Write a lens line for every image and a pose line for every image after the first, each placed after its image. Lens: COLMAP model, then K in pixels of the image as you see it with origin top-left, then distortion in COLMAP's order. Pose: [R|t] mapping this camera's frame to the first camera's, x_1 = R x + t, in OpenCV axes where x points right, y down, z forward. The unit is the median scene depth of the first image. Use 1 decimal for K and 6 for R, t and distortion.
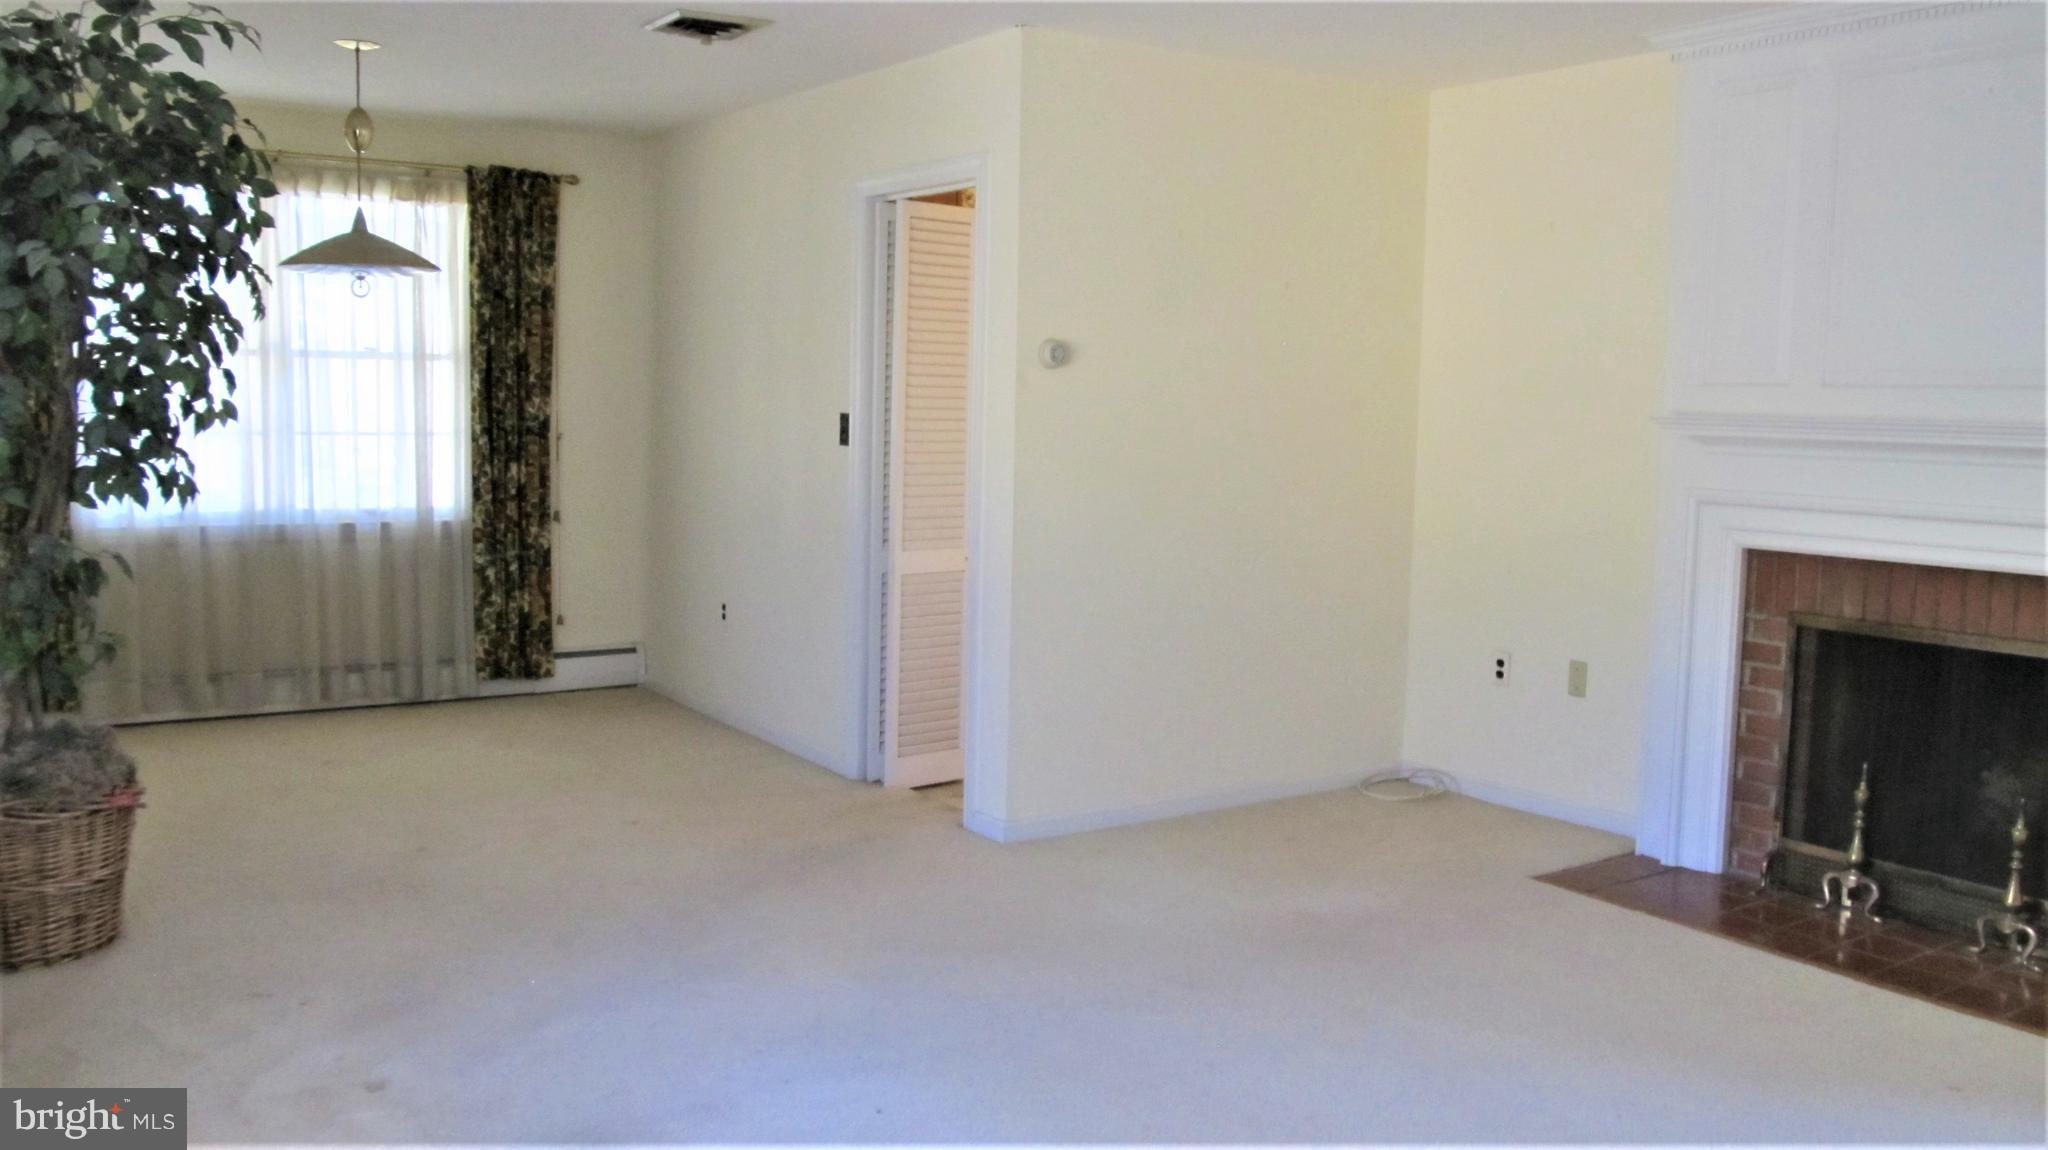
lens RADIAL K [[1720.9, 0, 1035.0], [0, 1720.9, 572.9], [0, 0, 1]] dist [-0.036373, 0.005865]
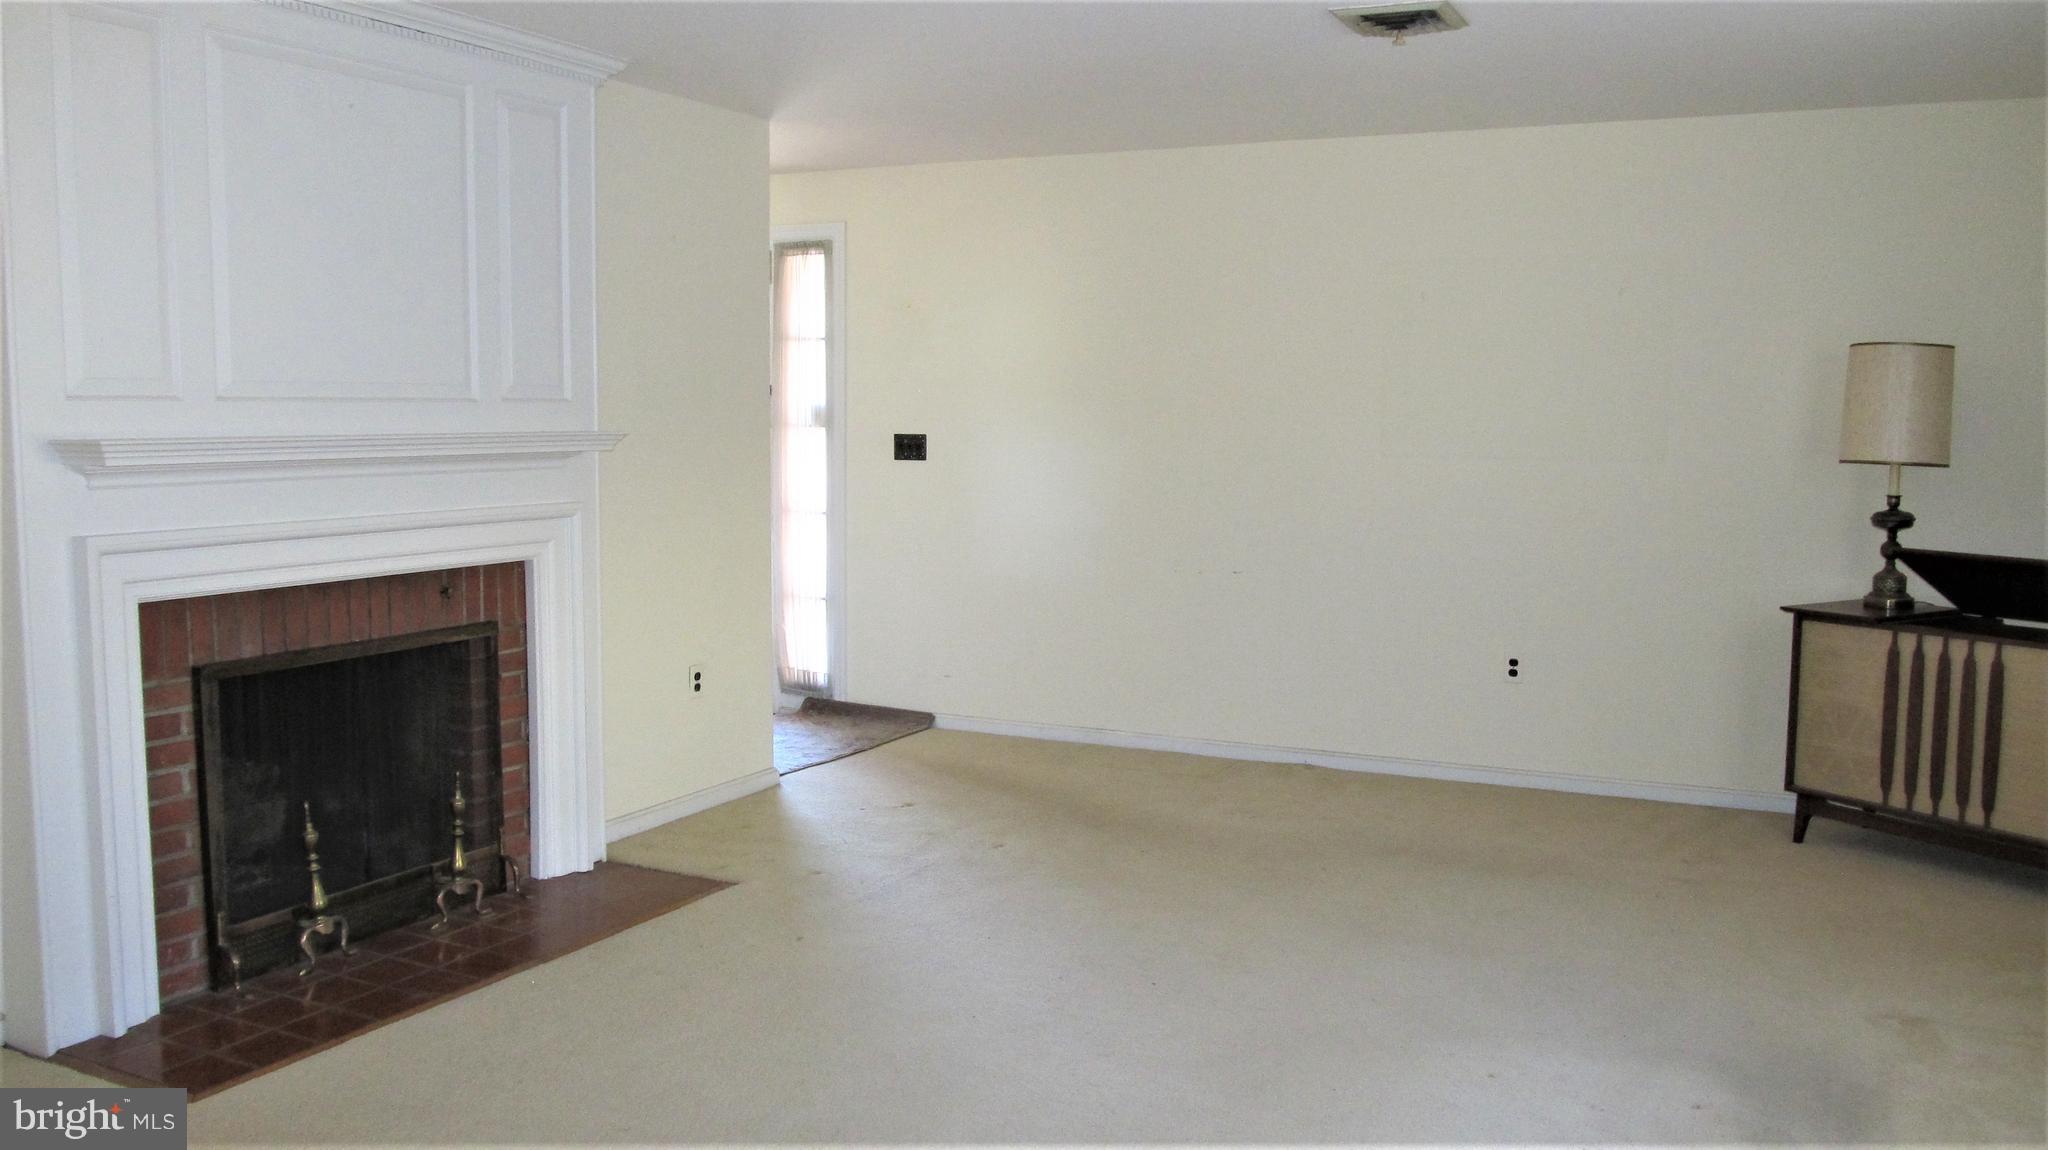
lens RADIAL K [[1720.9, 0, 1035.0], [0, 1720.9, 572.9], [0, 0, 1]] dist [-0.036373, 0.005865]
pose [[-0.517222, -0.075219, 0.852539, -0.486633], [0.096744, 0.984607, 0.145564, -0.105263], [-0.850366, 0.157768, -0.501984, 1.055125]]
